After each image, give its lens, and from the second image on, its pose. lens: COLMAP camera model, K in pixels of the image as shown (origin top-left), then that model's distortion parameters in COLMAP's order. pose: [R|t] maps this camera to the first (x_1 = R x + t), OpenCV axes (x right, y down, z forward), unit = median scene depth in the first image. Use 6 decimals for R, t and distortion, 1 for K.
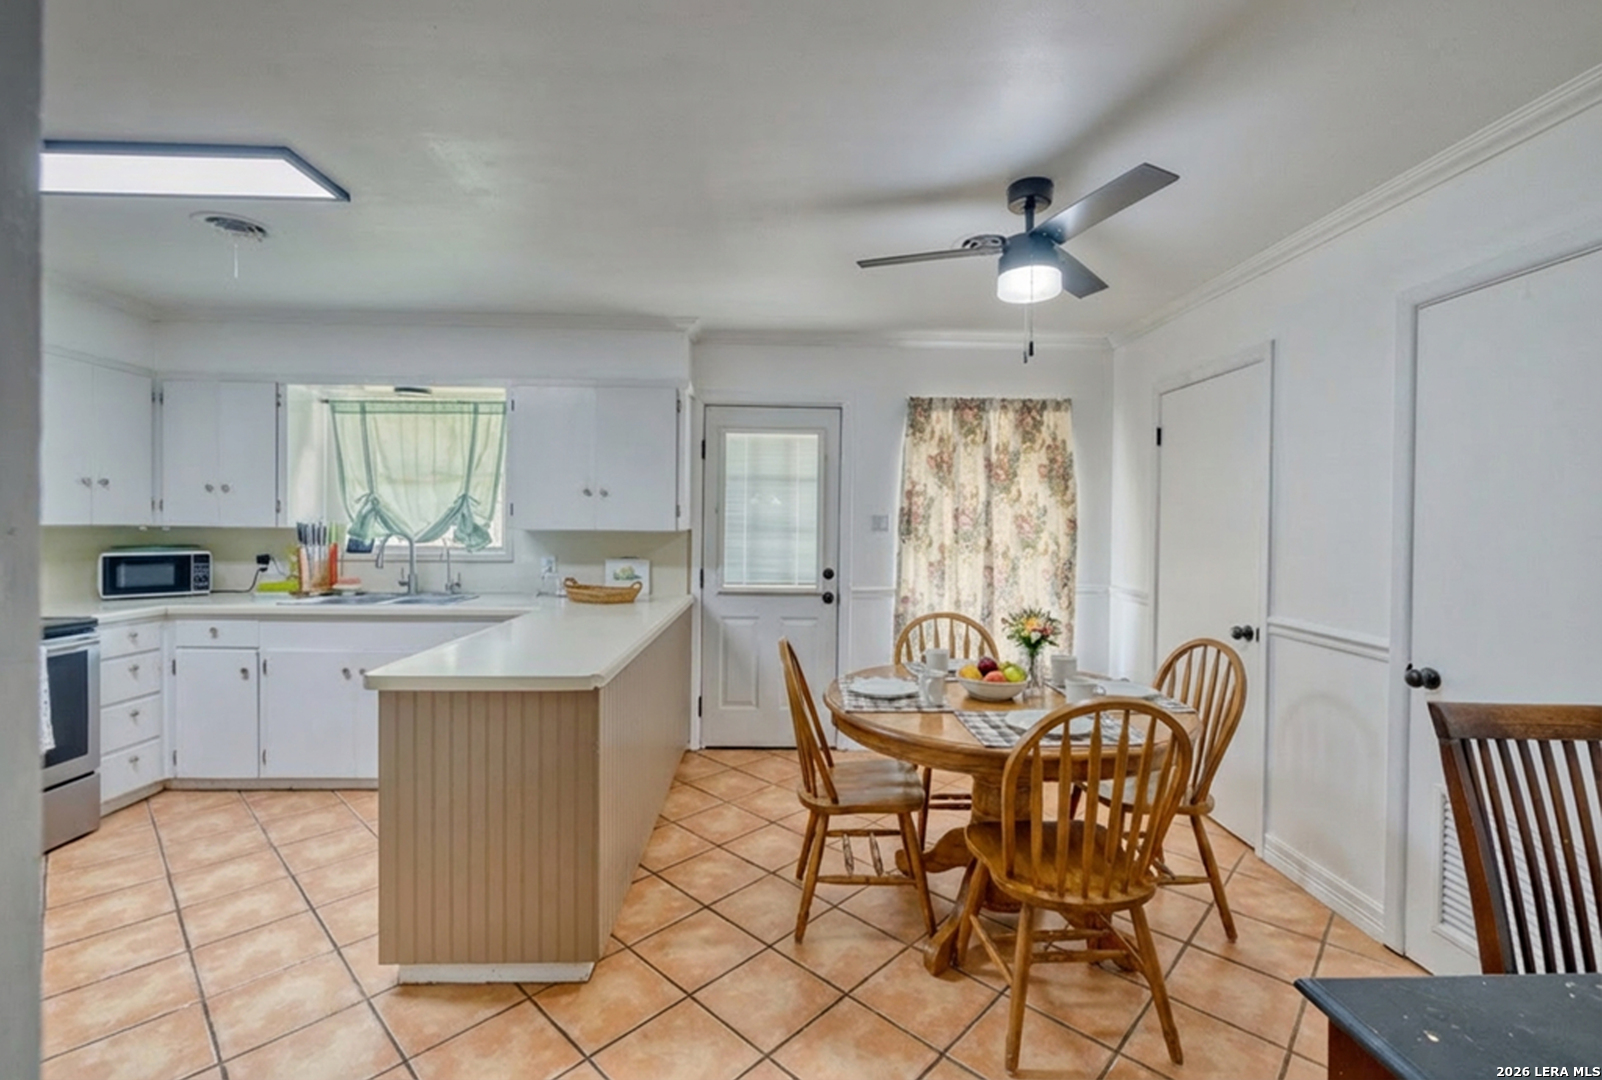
lens RADIAL K [[694.5, 0, 801.3], [0, 694.5, 527.7], [0, 0, 1]] dist [-0.005323, -0.001122]
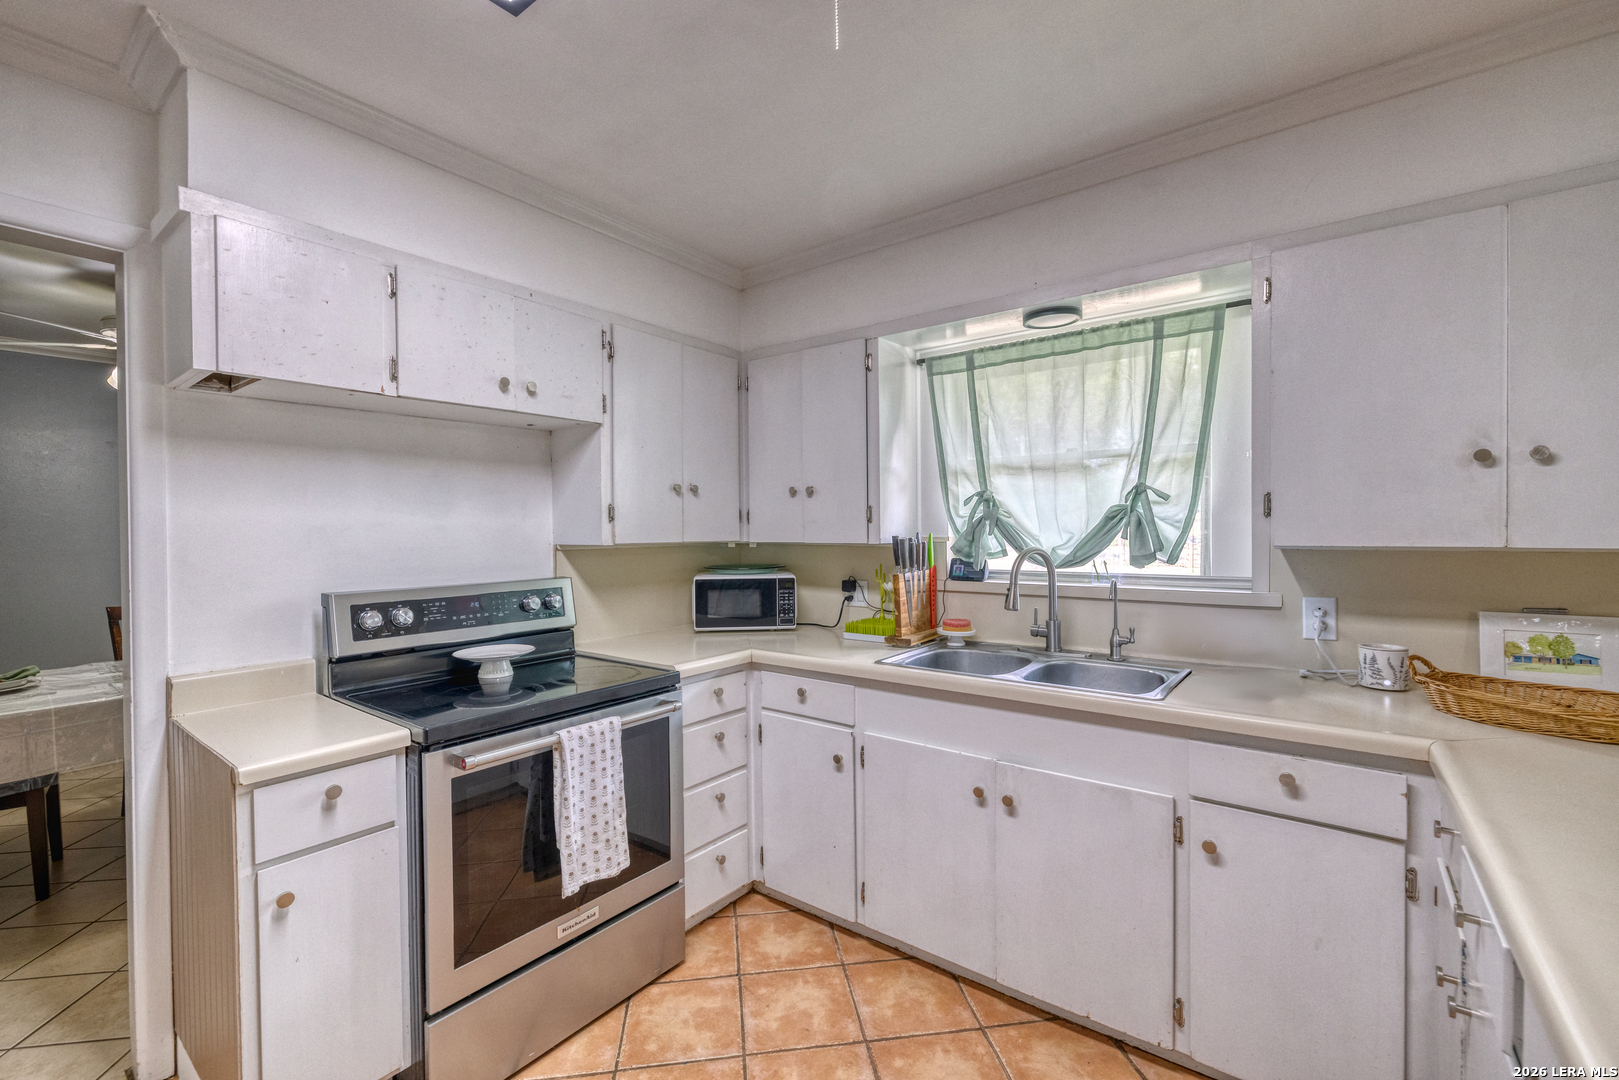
lens RADIAL K [[693.7, 0, 807.7], [0, 693.7, 539.8], [0, 0, 1]] dist [-0.005323, -0.000377]
pose [[0.777959, -0.006231, -0.628284, -0.356595], [0.010473, 0.999941, 0.003052, -0.007101], [0.628228, -0.008954, 0.777978, 0.405999]]
